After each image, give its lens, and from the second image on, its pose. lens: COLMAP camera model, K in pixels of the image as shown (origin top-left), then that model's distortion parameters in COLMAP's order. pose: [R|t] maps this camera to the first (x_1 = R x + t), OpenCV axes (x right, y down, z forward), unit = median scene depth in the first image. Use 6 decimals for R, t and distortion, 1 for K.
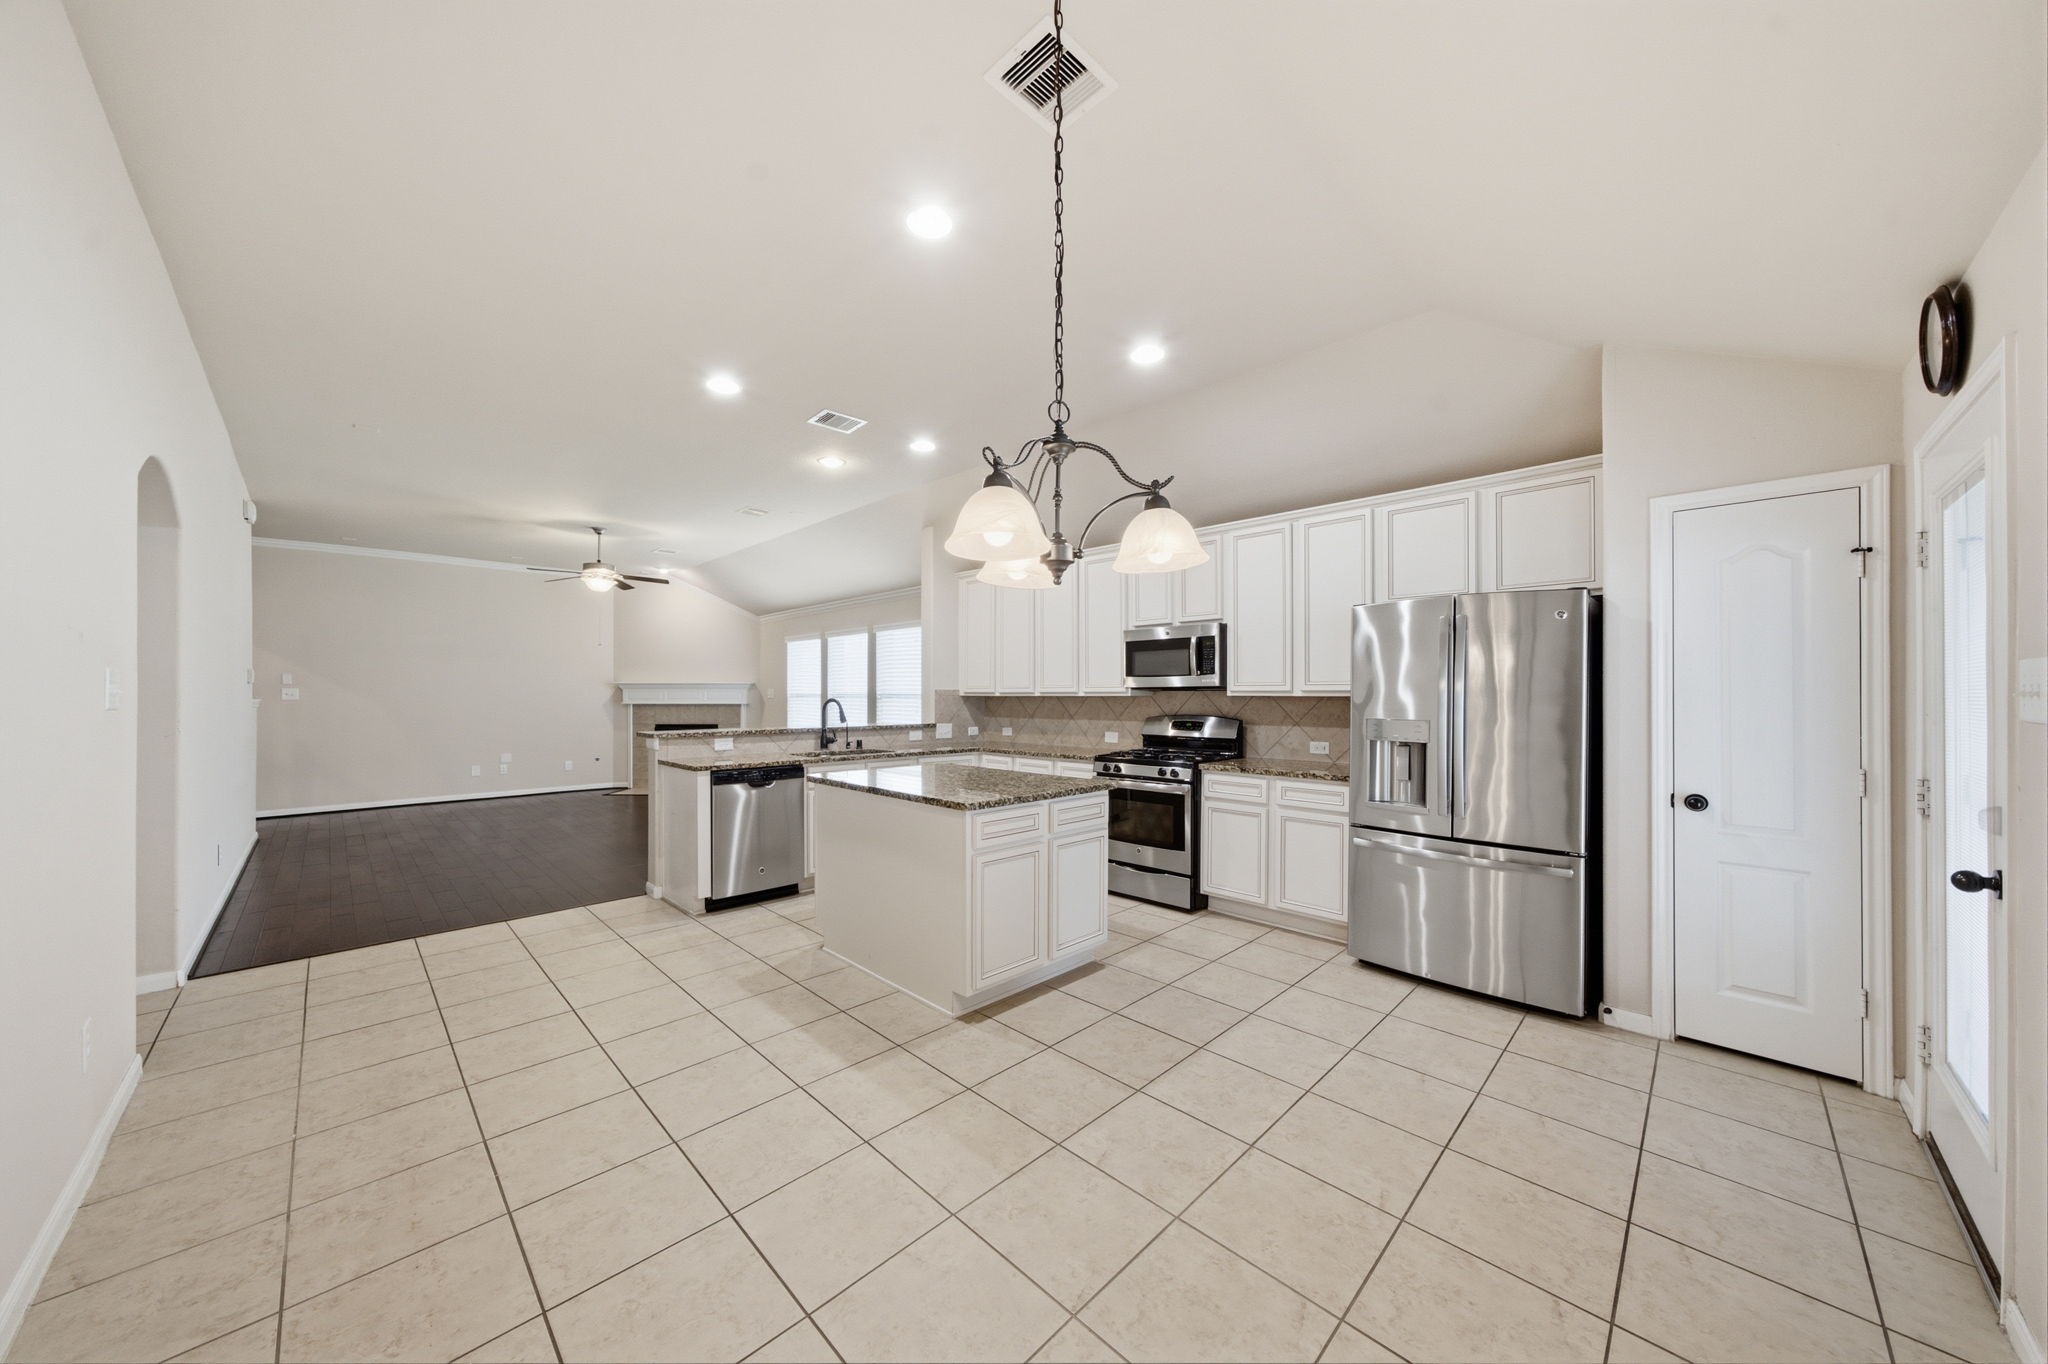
lens RADIAL K [[704.6, 0, 1012.7], [0, 704.6, 690.8], [0, 0, 1]] dist [0.001058, 0.000060]
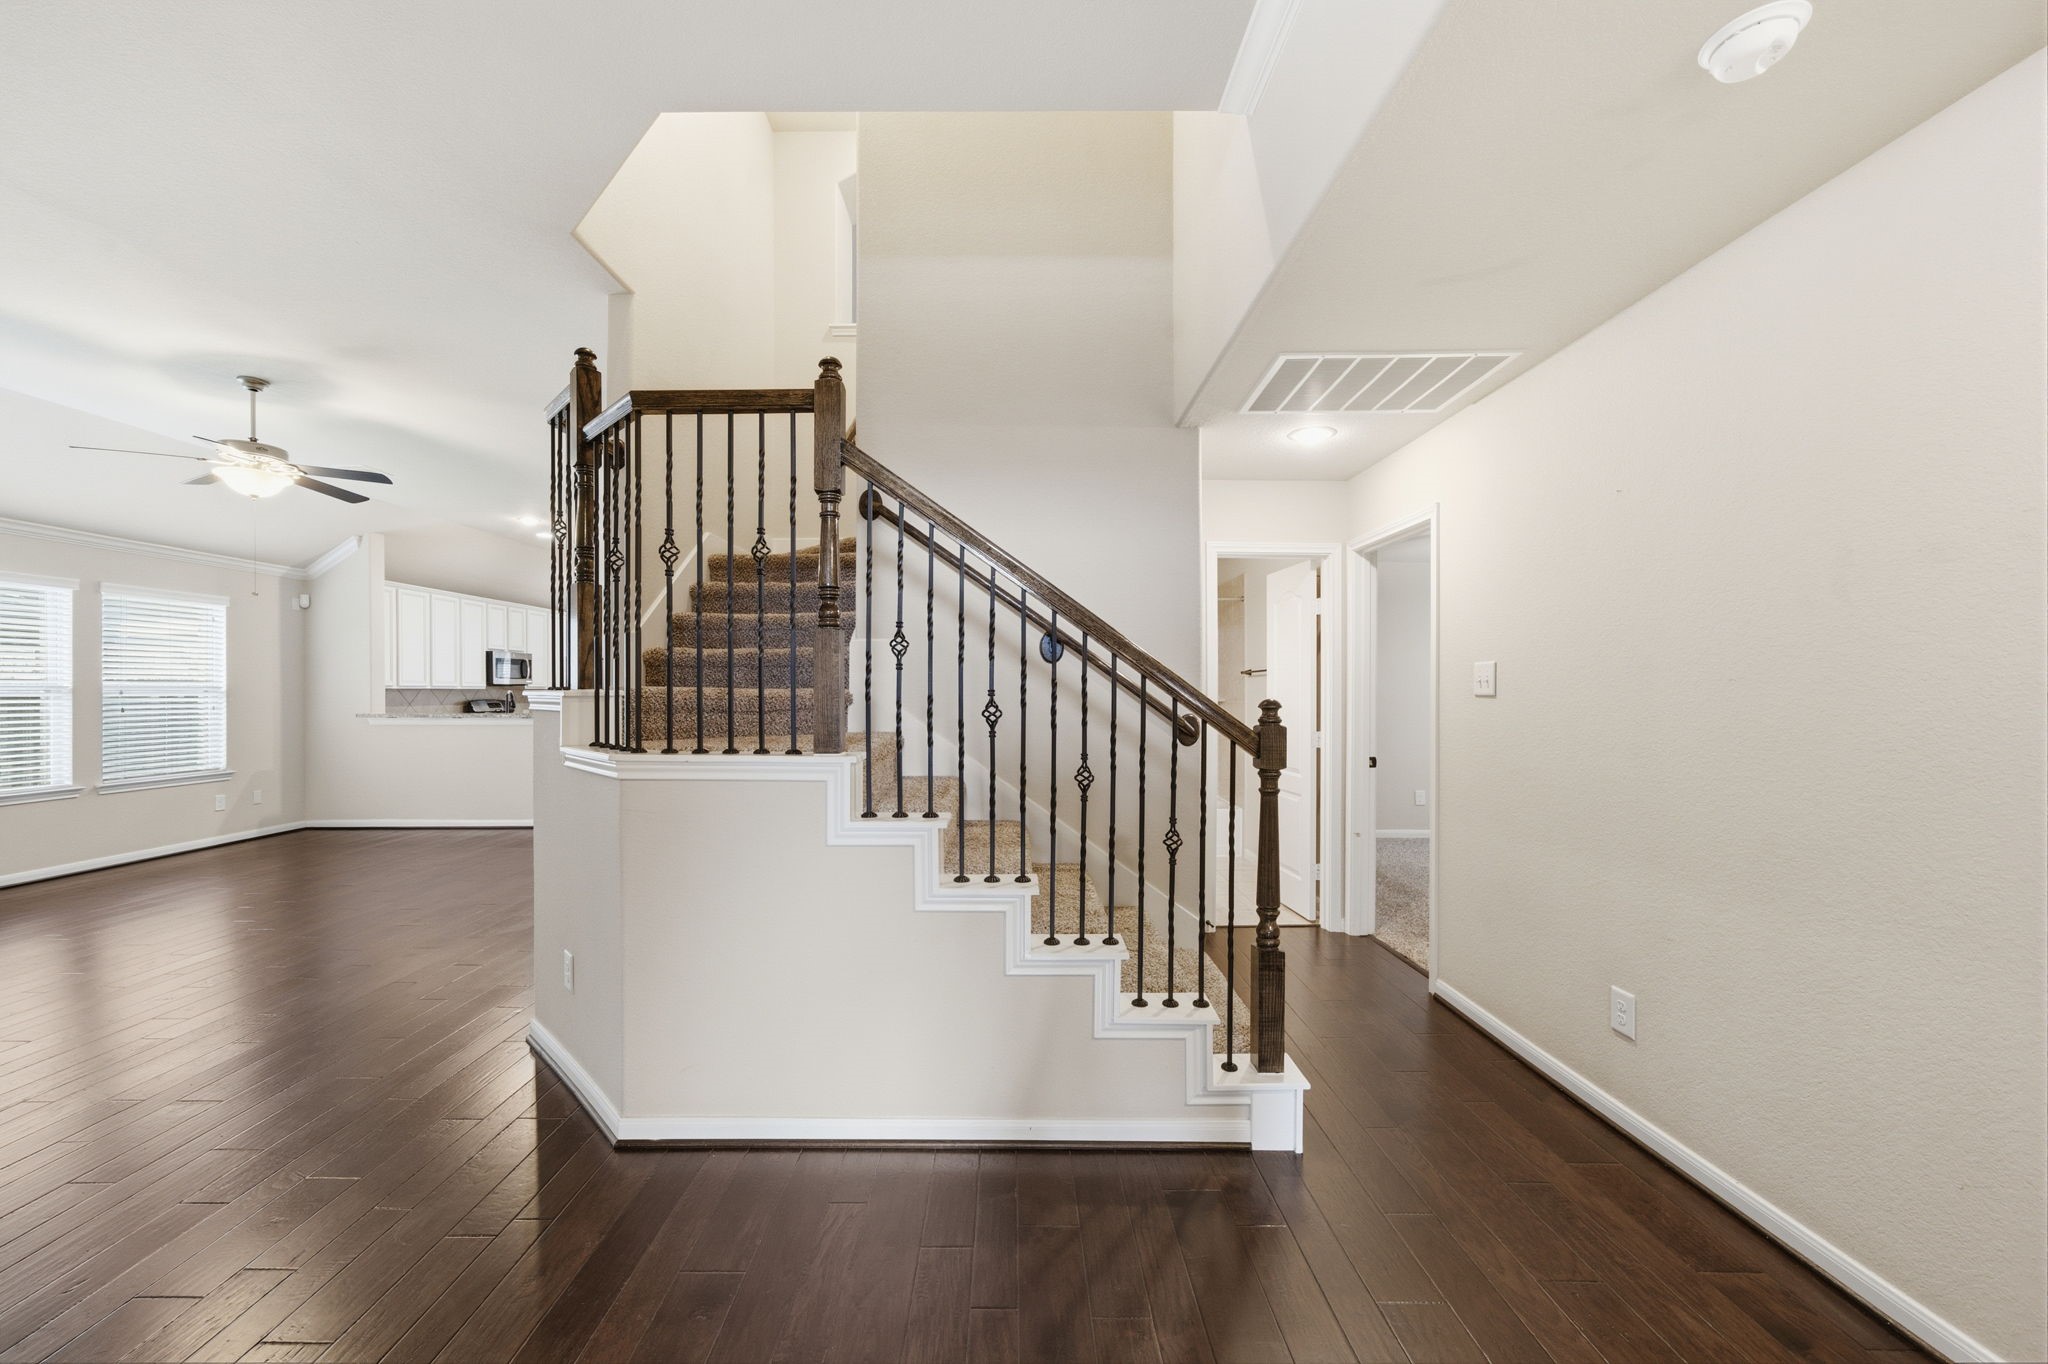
lens RADIAL K [[756.5, 0, 1024.5], [0, 756.5, 695.3], [0, 0, 1]] dist [0.001864, 0.000018]
pose [[-0.737036, -0.004179, 0.675841, -2.025047], [-0.004047, 0.999990, 0.001769, 0.015199], [-0.675842, -0.001432, -0.737045, 1.462466]]
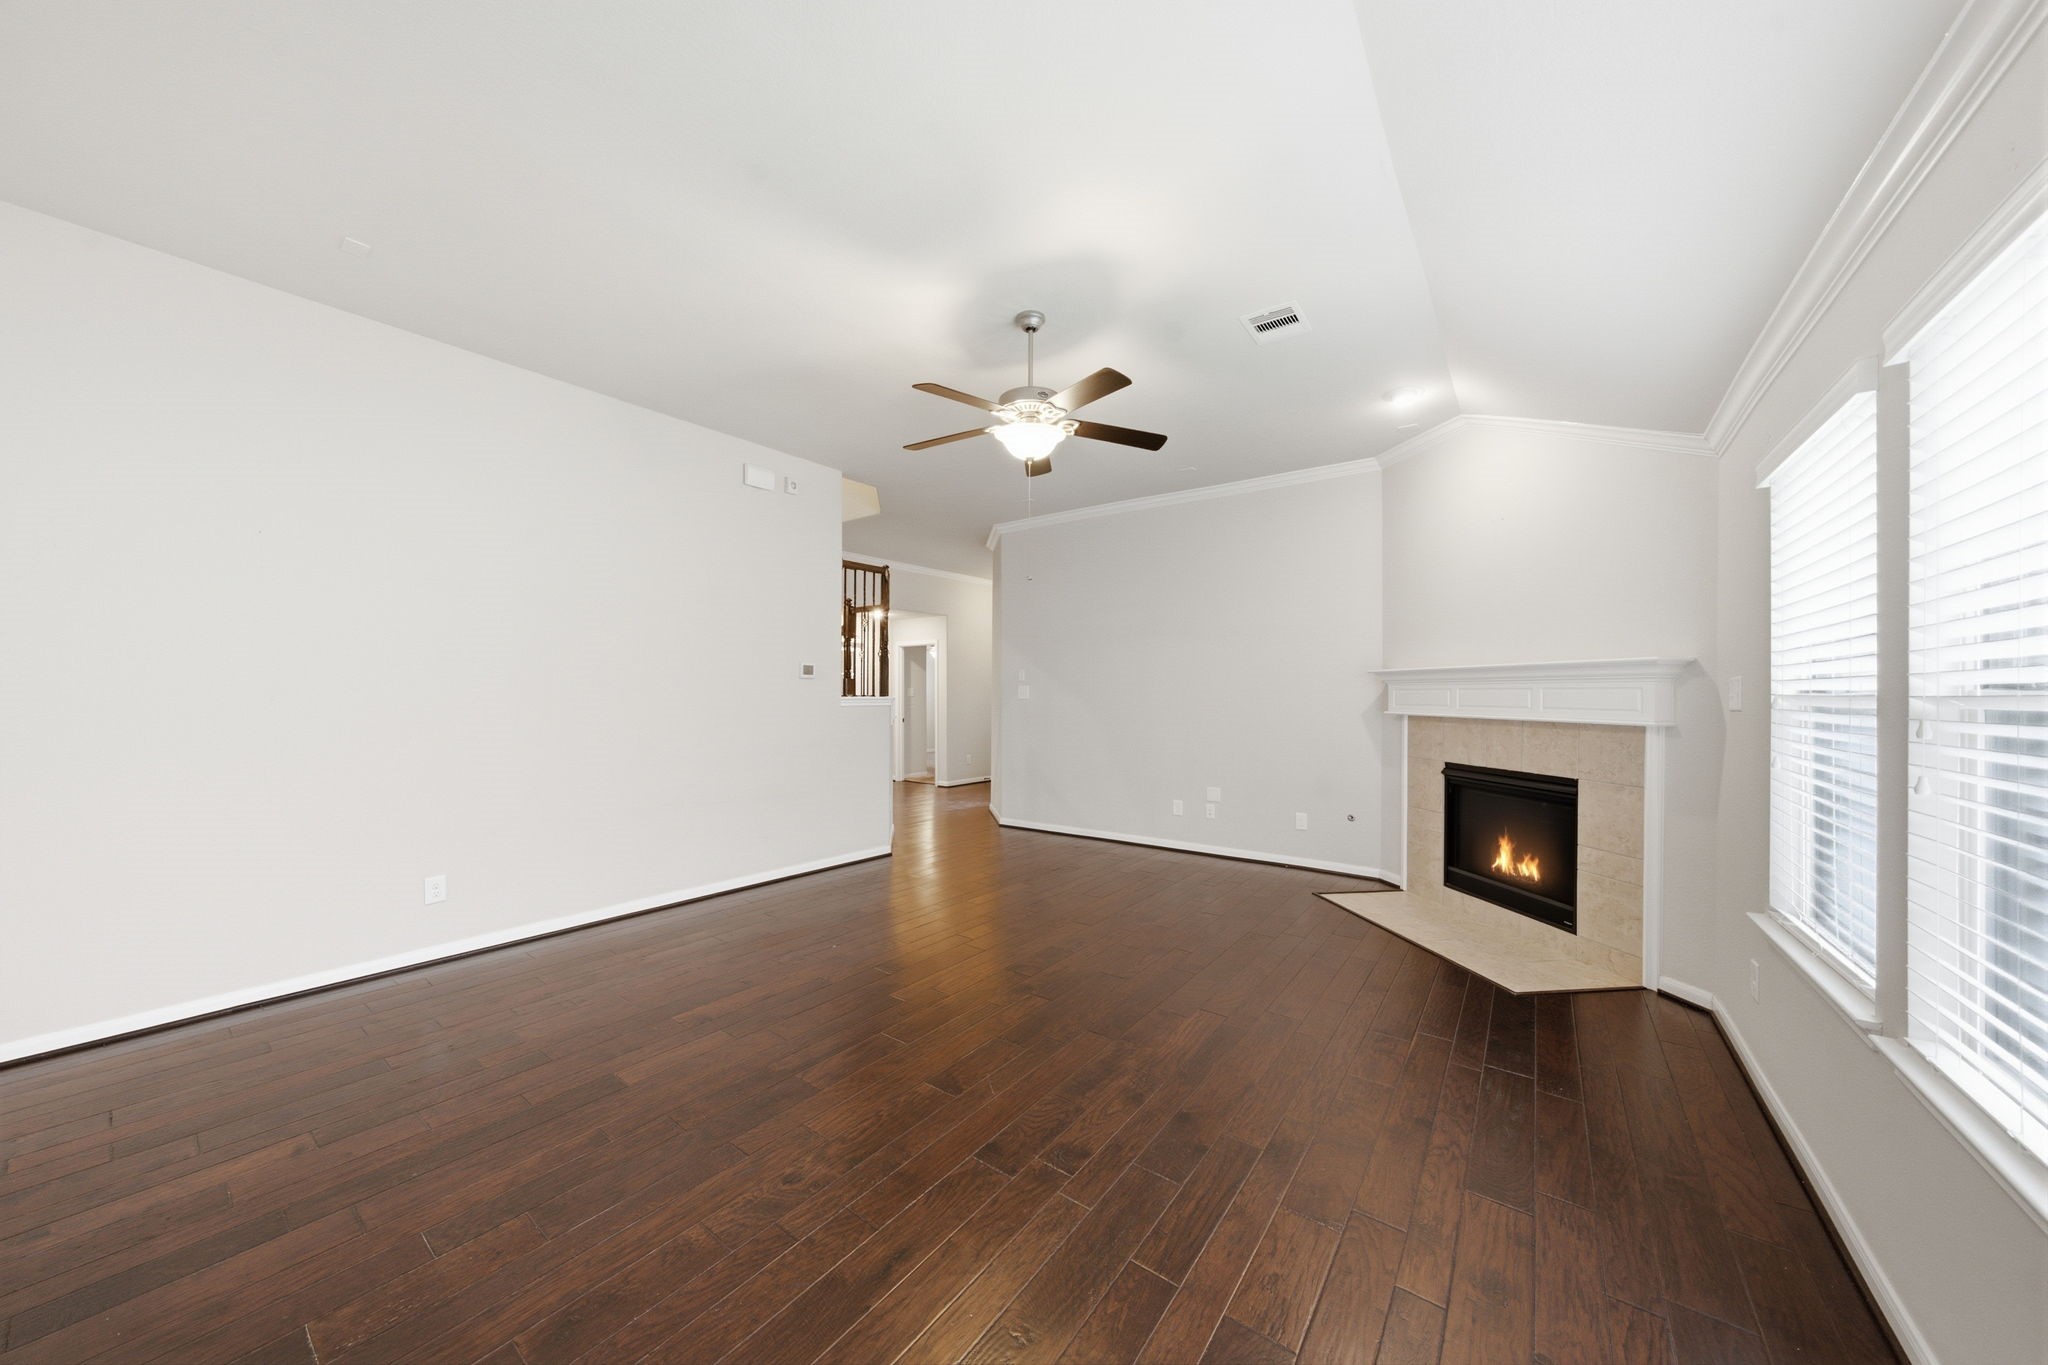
lens RADIAL K [[704.6, 0, 1012.7], [0, 704.6, 691.3], [0, 0, 1]] dist [0.001058, 0.000060]
pose [[0.158187, -0.002803, -0.987405, -0.219463], [-0.002455, 0.999992, -0.003232, 0.009857], [0.987406, 0.002936, 0.158179, 1.298516]]
